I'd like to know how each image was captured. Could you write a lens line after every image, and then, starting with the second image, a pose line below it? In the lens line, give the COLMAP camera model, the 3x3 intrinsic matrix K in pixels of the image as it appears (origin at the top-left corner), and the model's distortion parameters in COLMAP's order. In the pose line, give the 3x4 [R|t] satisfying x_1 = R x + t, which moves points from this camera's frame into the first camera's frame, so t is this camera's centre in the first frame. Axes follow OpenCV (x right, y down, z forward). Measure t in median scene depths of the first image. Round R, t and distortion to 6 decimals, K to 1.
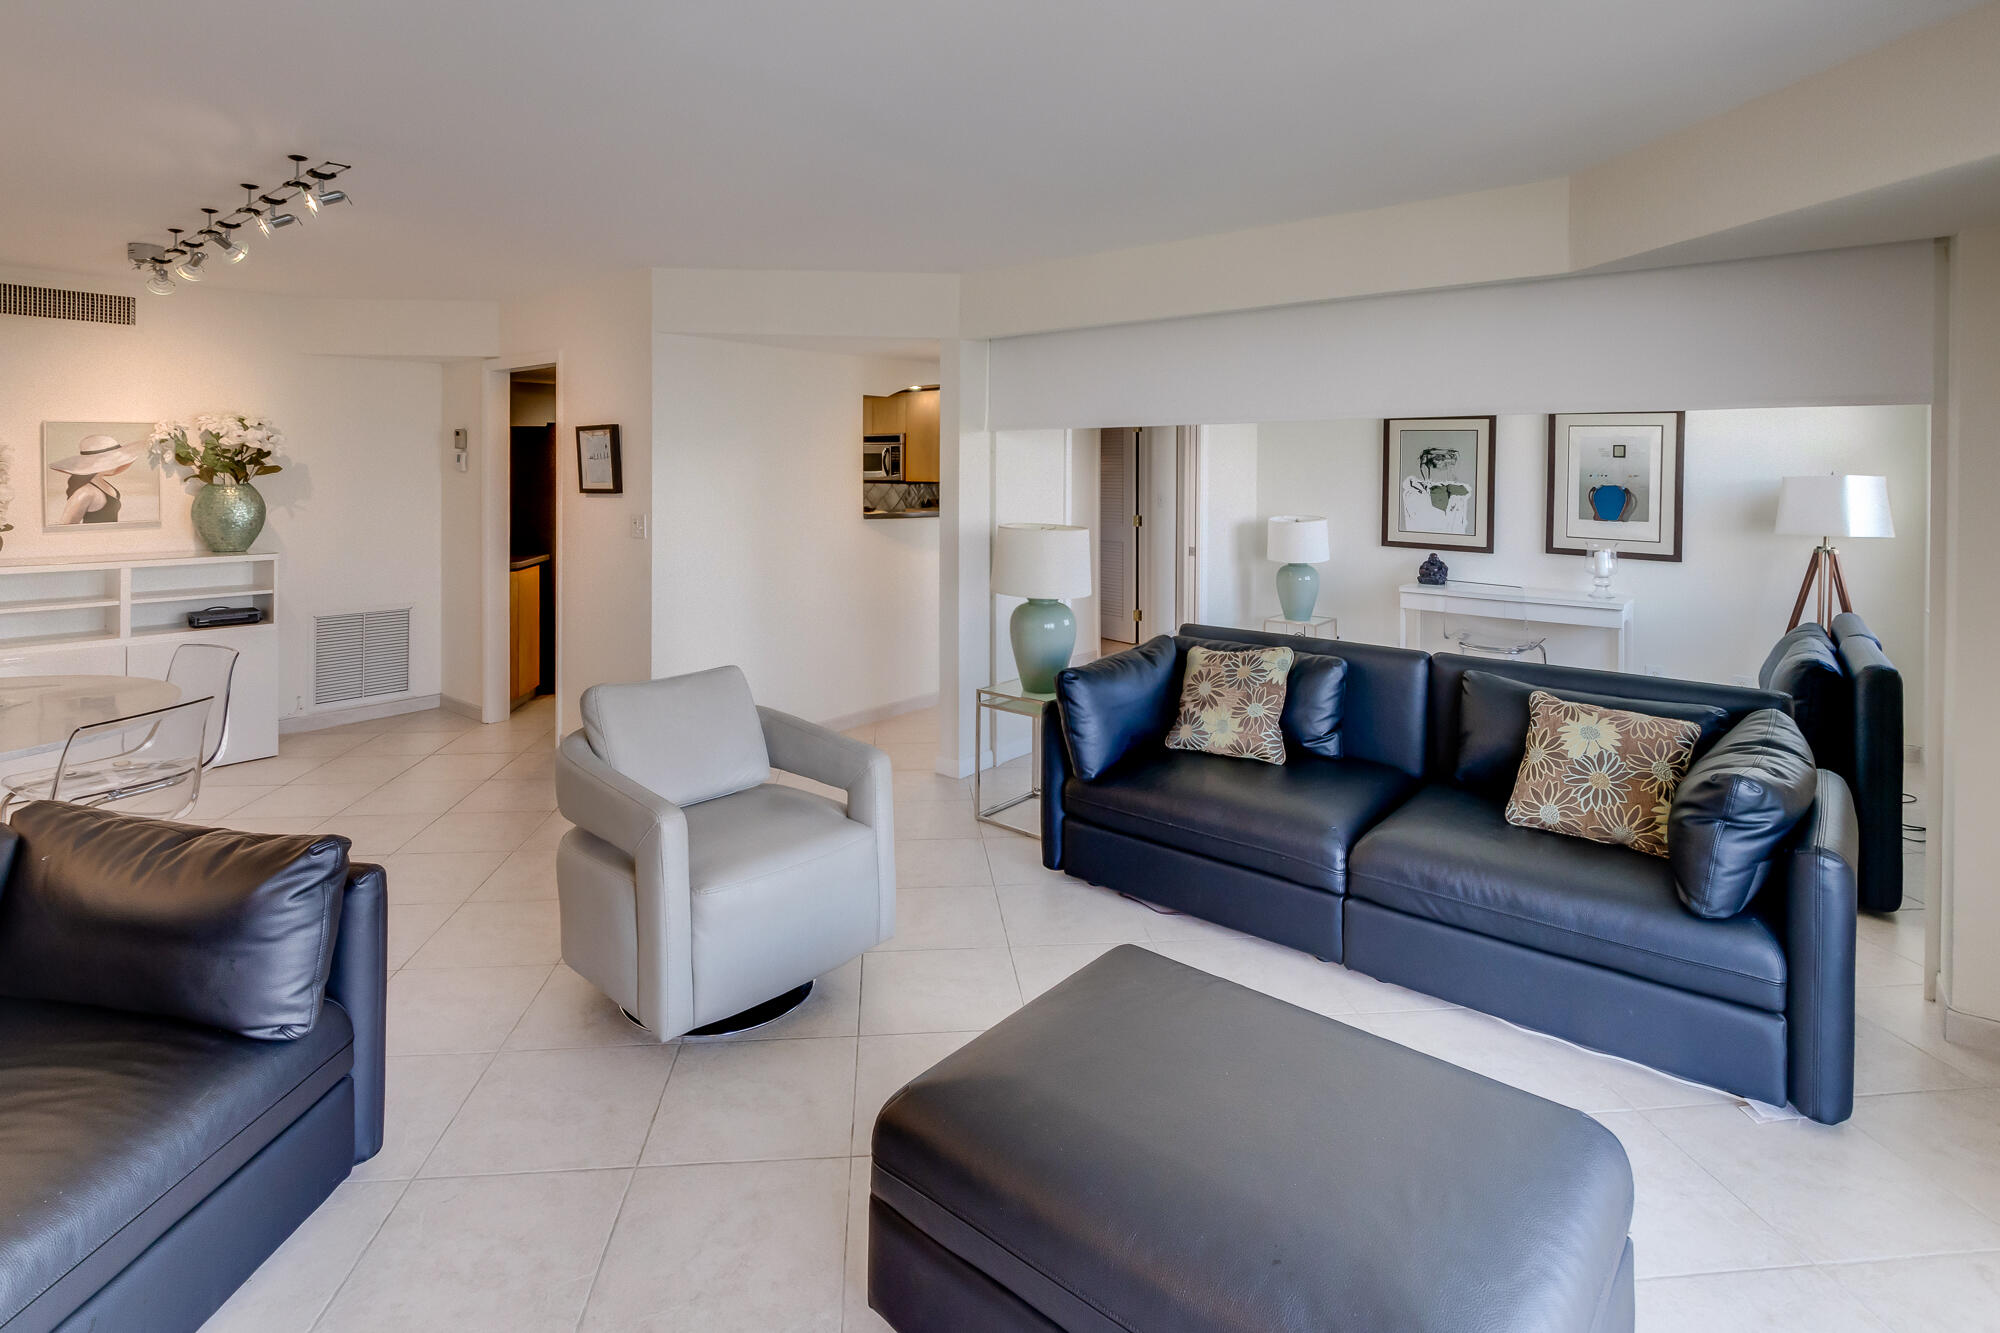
lens RADIAL K [[1001.0, 0, 997.1], [0, 1001.0, 469.5], [0, 0, 1]] dist [-0.000312, -0.000034]
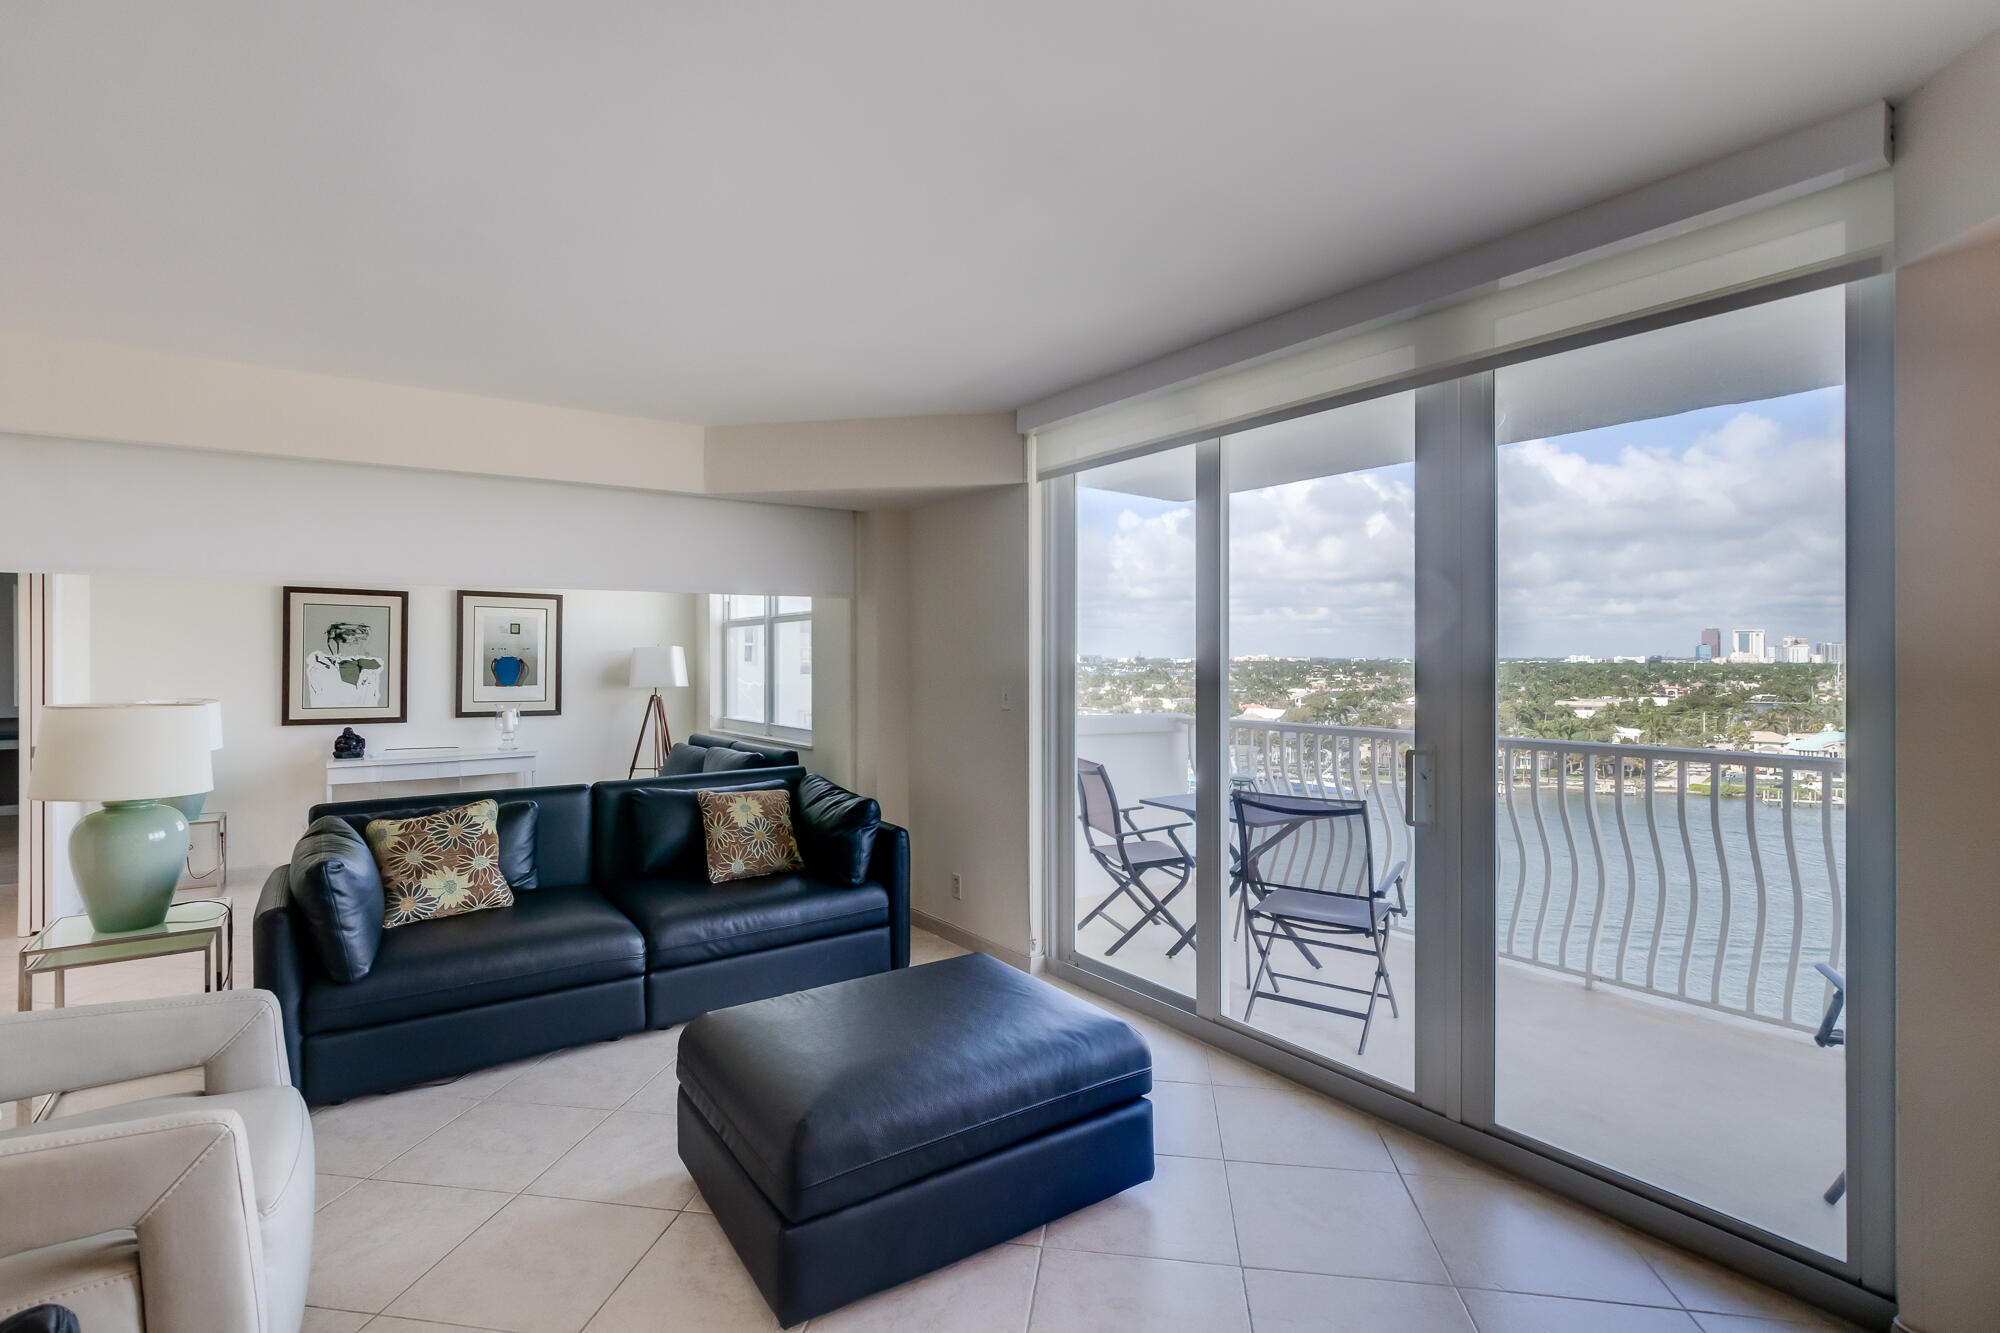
lens RADIAL K [[926.9, 0, 996.2], [0, 926.9, 655.3], [0, 0, 1]] dist [0.000042, -0.000068]
pose [[0.244435, -0.004595, 0.969655, -0.331440], [0.013395, 0.999909, 0.001361, 0.020276], [-0.969573, 0.012656, 0.244474, 0.153584]]
